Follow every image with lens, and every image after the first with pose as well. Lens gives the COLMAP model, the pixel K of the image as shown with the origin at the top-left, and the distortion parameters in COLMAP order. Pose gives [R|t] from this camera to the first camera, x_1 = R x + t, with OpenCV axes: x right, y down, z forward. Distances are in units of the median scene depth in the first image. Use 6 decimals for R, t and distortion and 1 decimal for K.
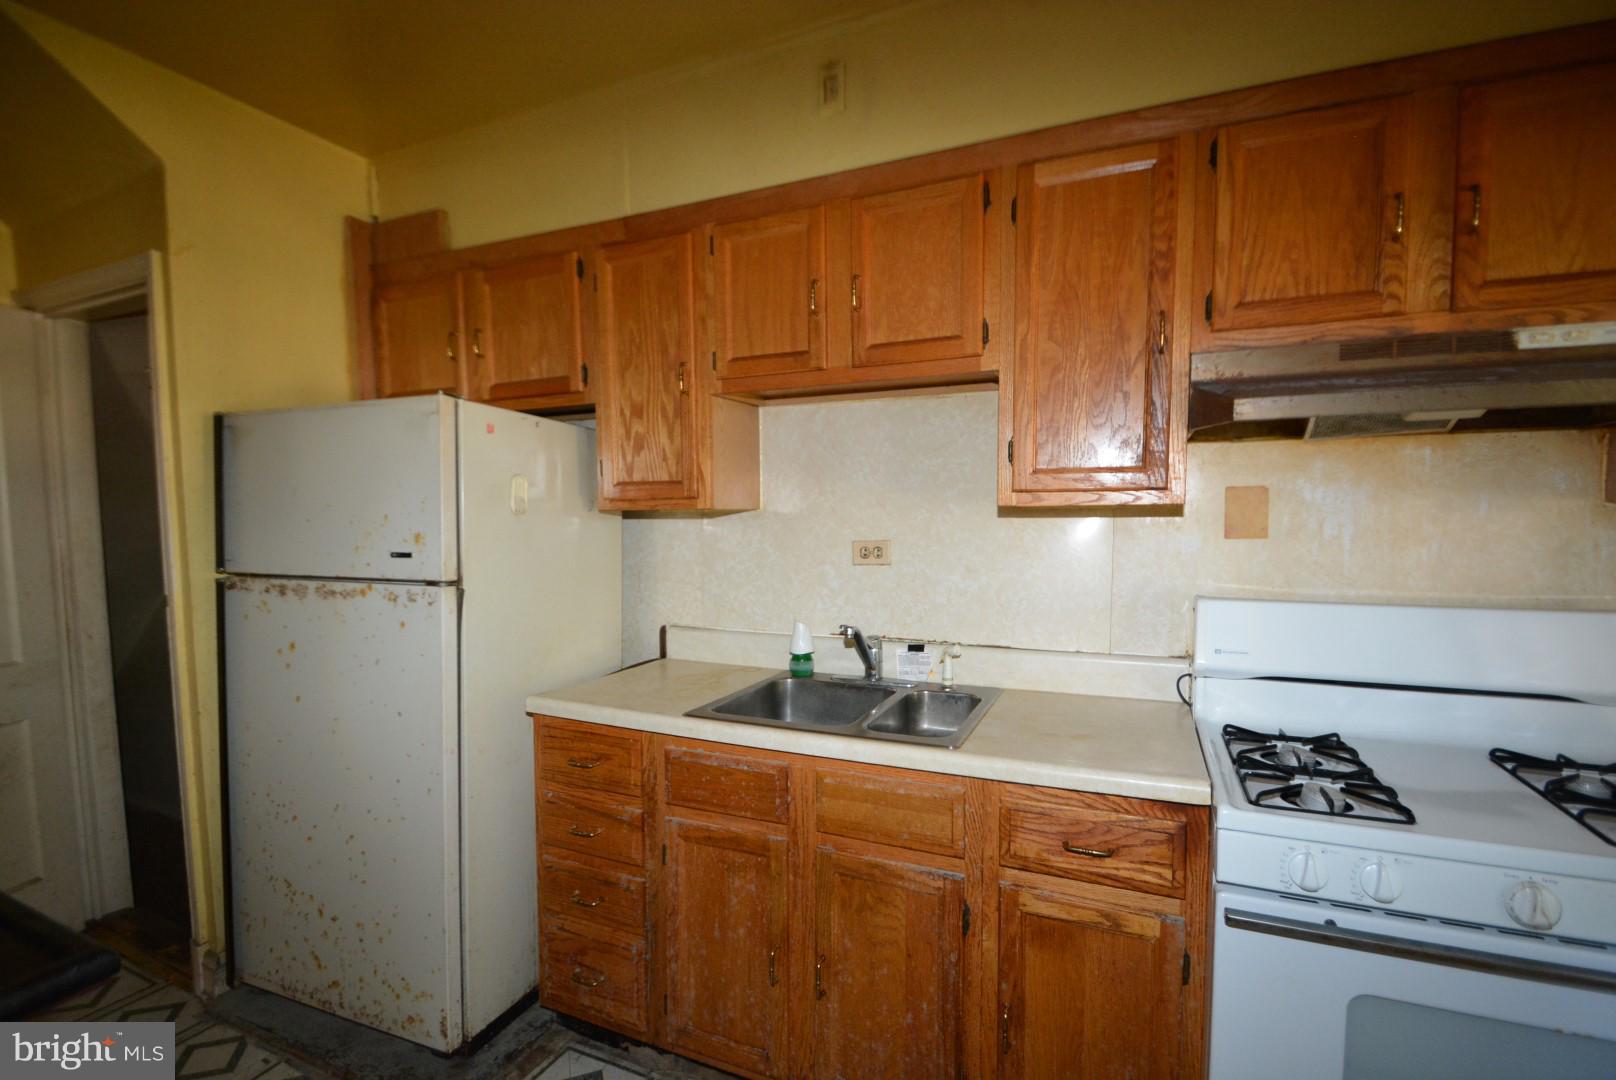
lens RADIAL K [[721.0, 0, 808.9], [0, 721.0, 559.5], [0, 0, 1]] dist [0.001315, -0.010390]
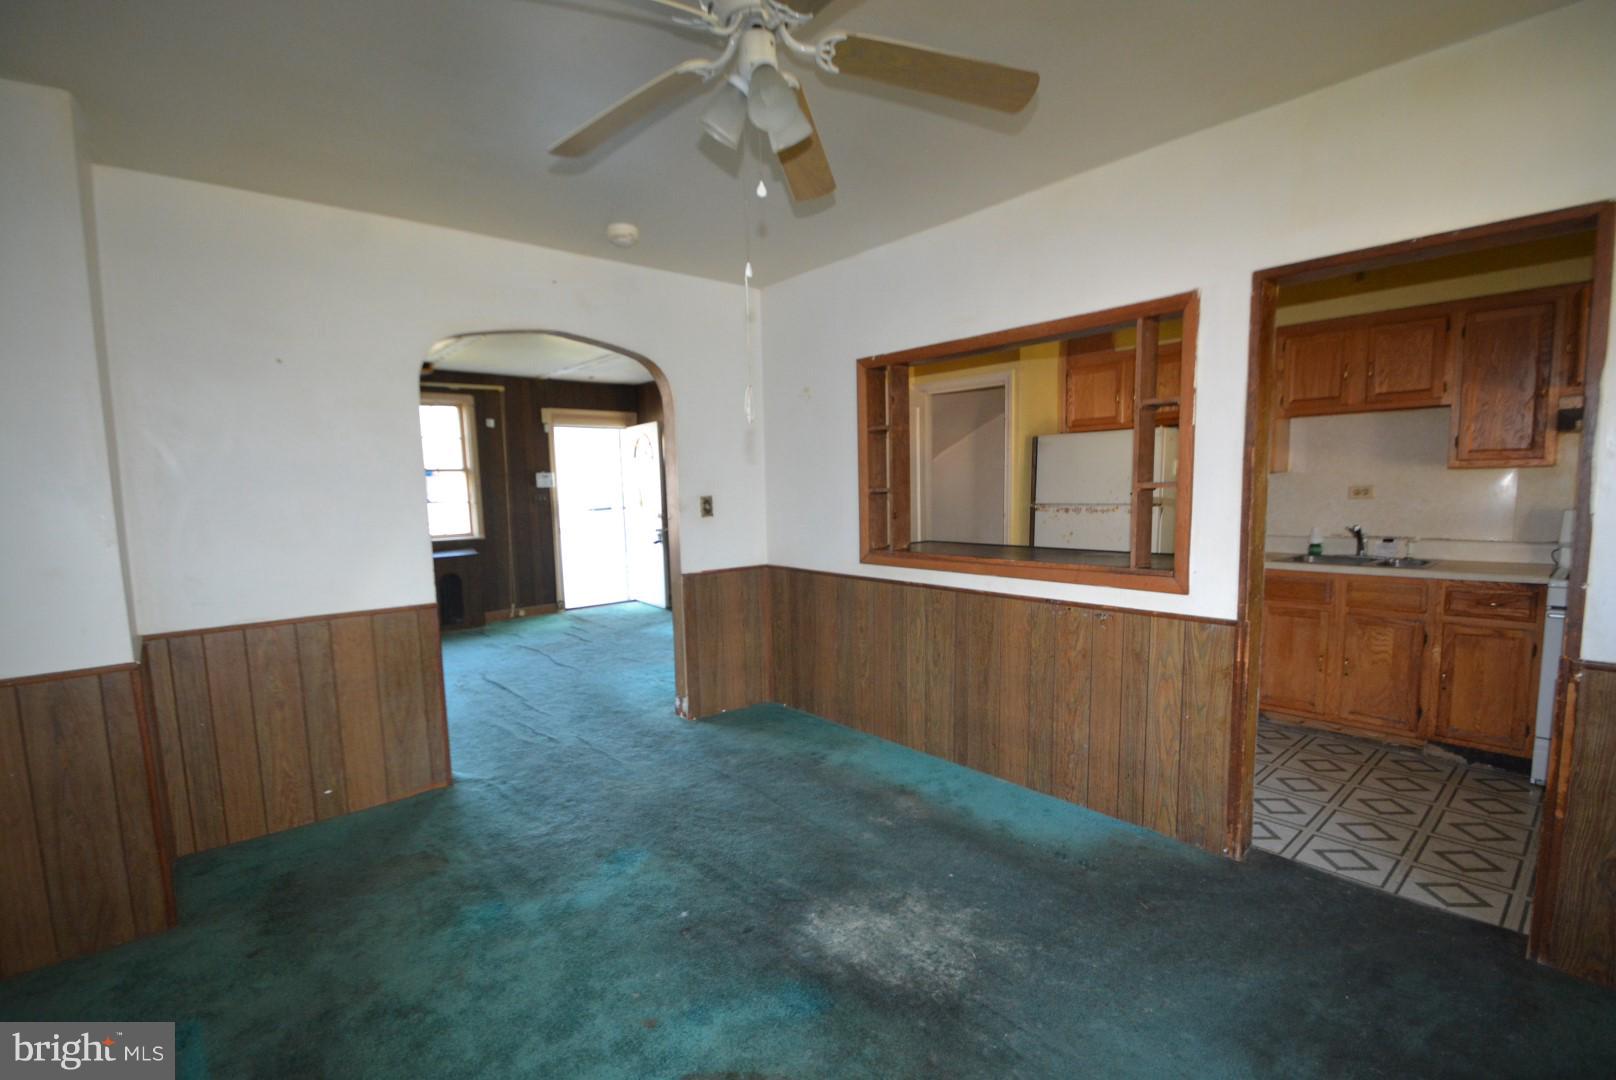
lens RADIAL K [[721.0, 0, 812.7], [0, 721.0, 568.8], [0, 0, 1]] dist [0.001315, -0.010390]
pose [[0.909931, 0.027138, -0.413870, -0.534611], [-0.003025, 0.998265, 0.058806, 0.102566], [0.414748, -0.052257, 0.908434, -1.640572]]
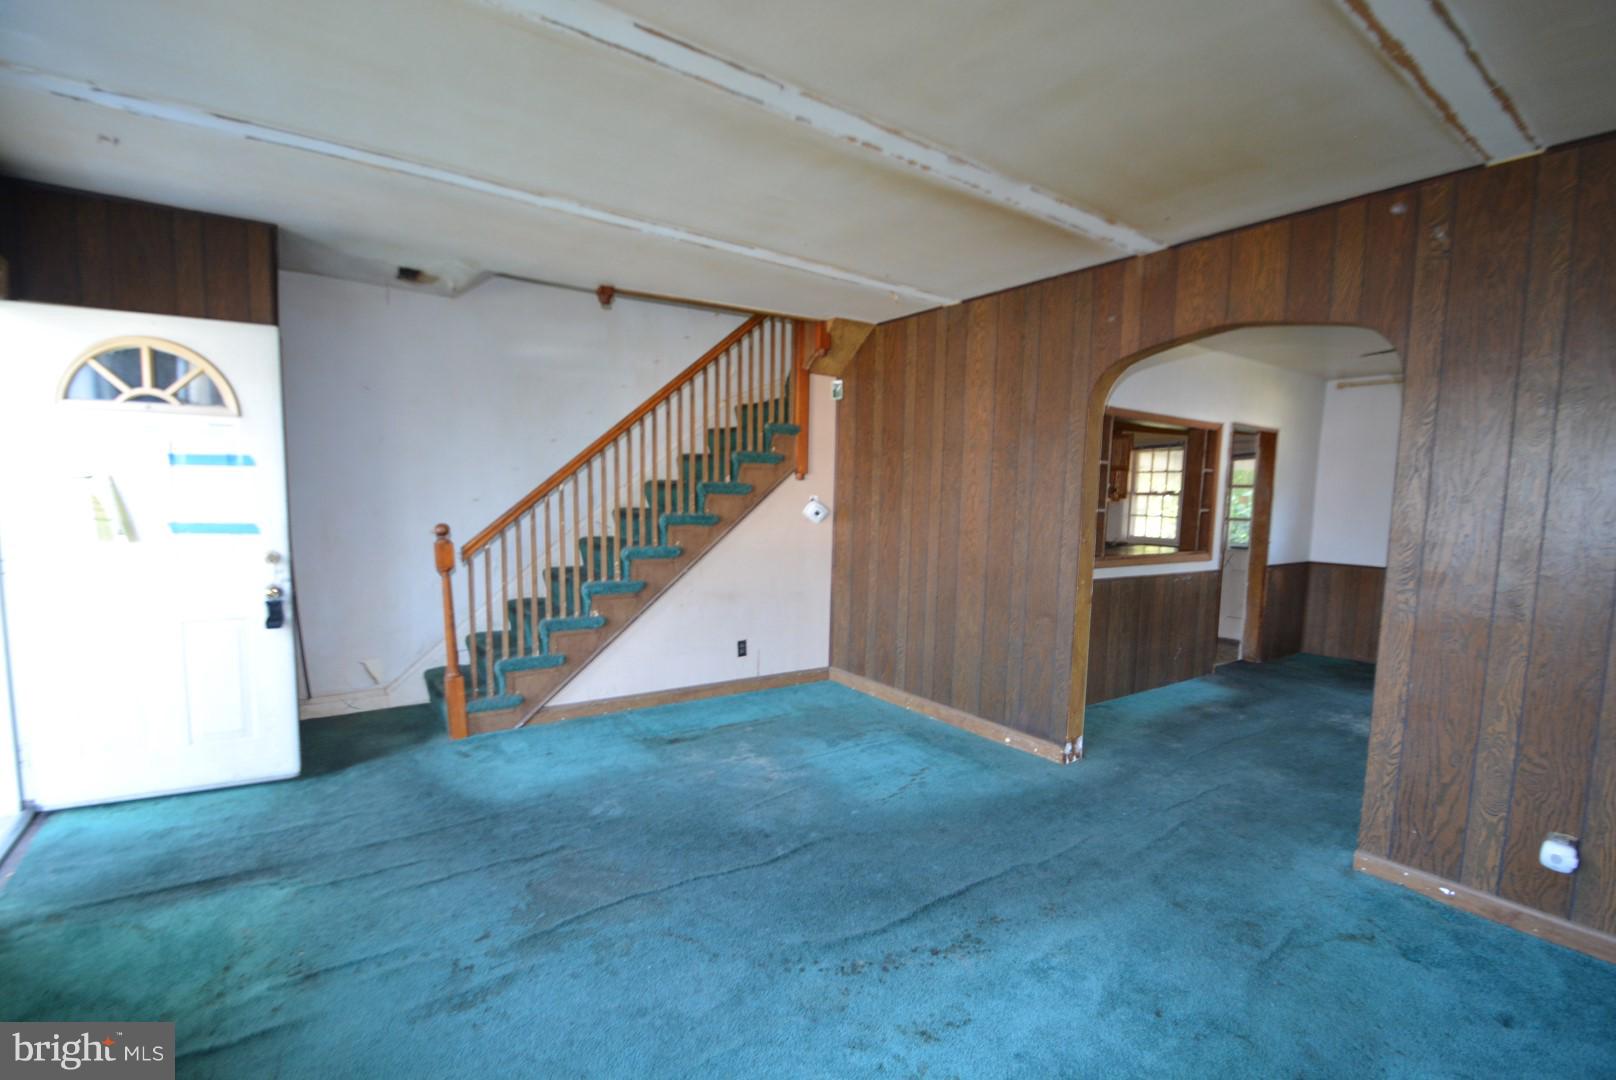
lens RADIAL K [[721.0, 0, 807.8], [0, 721.0, 559.7], [0, 0, 1]] dist [0.001315, -0.010390]
pose [[0.506460, -0.067115, 0.859647, -4.135418], [0.033960, 0.997745, 0.057889, -0.012765], [-0.861594, -0.000125, 0.507598, -0.065140]]
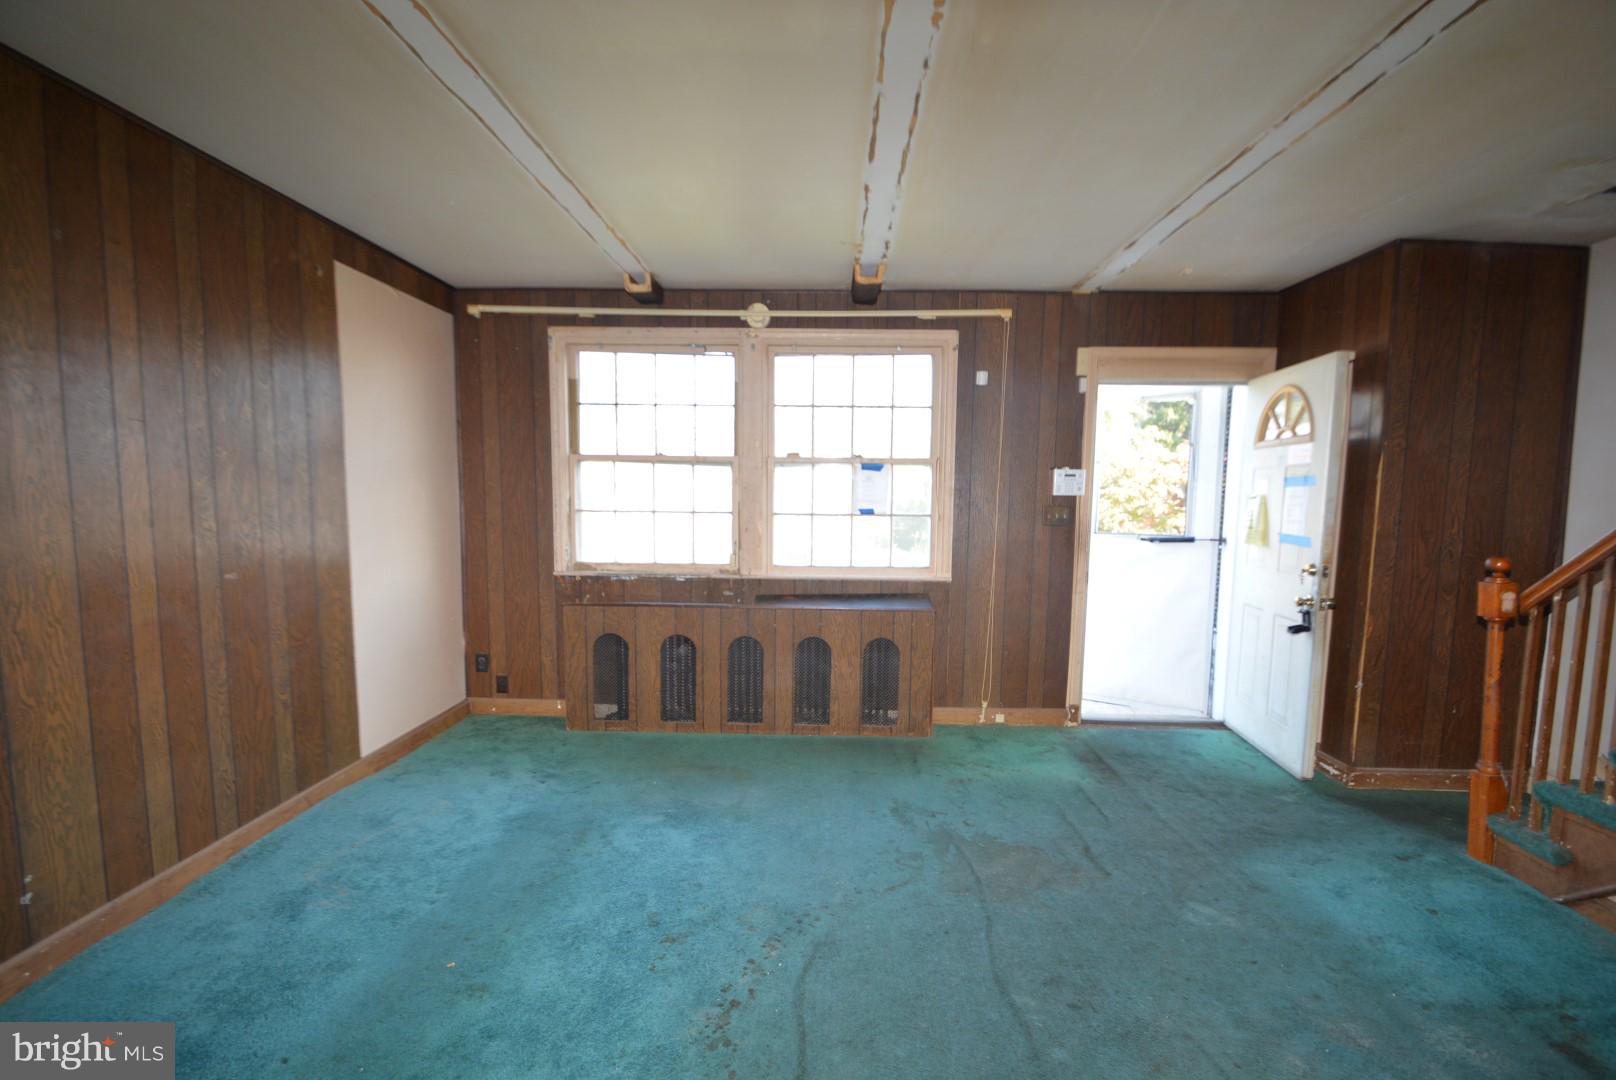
lens RADIAL K [[721.0, 0, 820.3], [0, 721.0, 565.5], [0, 0, 1]] dist [0.001315, -0.010390]
pose [[0.396945, 0.096658, -0.912739, -1.999650], [-0.071885, 0.994659, 0.074071, -0.018168], [0.915023, 0.036211, 0.401773, 0.027874]]
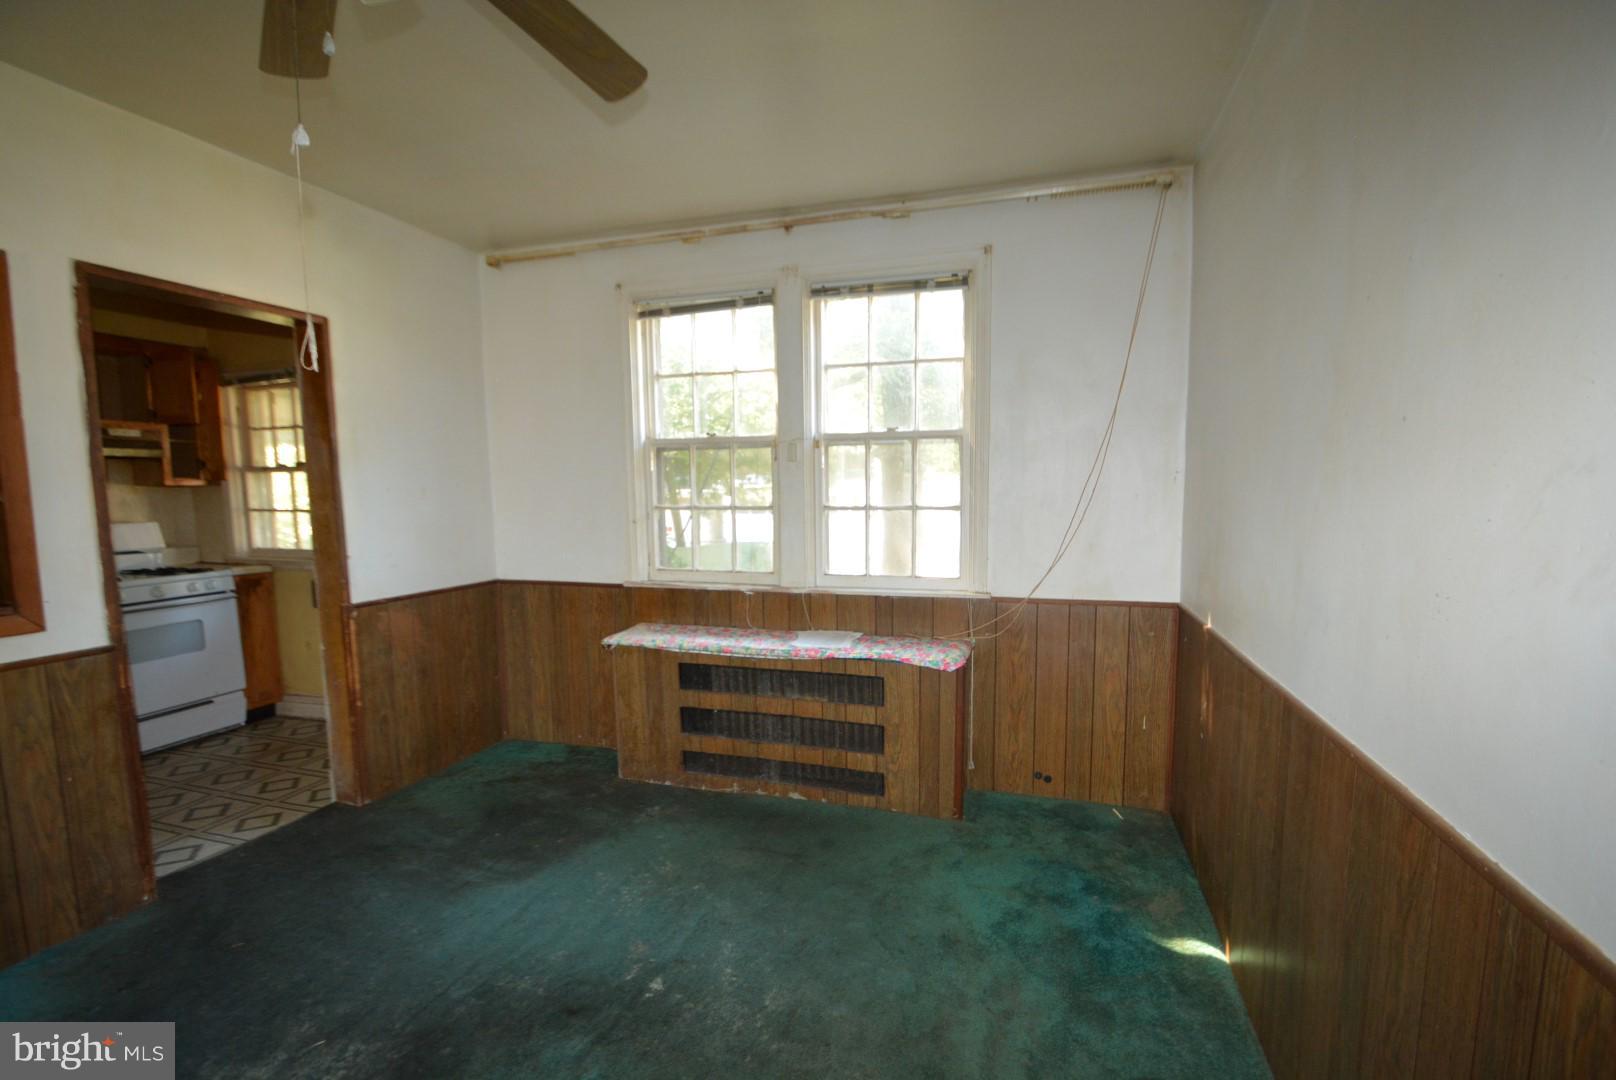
lens RADIAL K [[721.0, 0, 809.6], [0, 721.0, 574.9], [0, 0, 1]] dist [0.001315, -0.010390]
pose [[-0.129156, -0.112566, 0.985215, -1.746740], [0.070917, 0.989944, 0.122403, 0.095776], [-0.989085, 0.085677, -0.119874, -1.089602]]
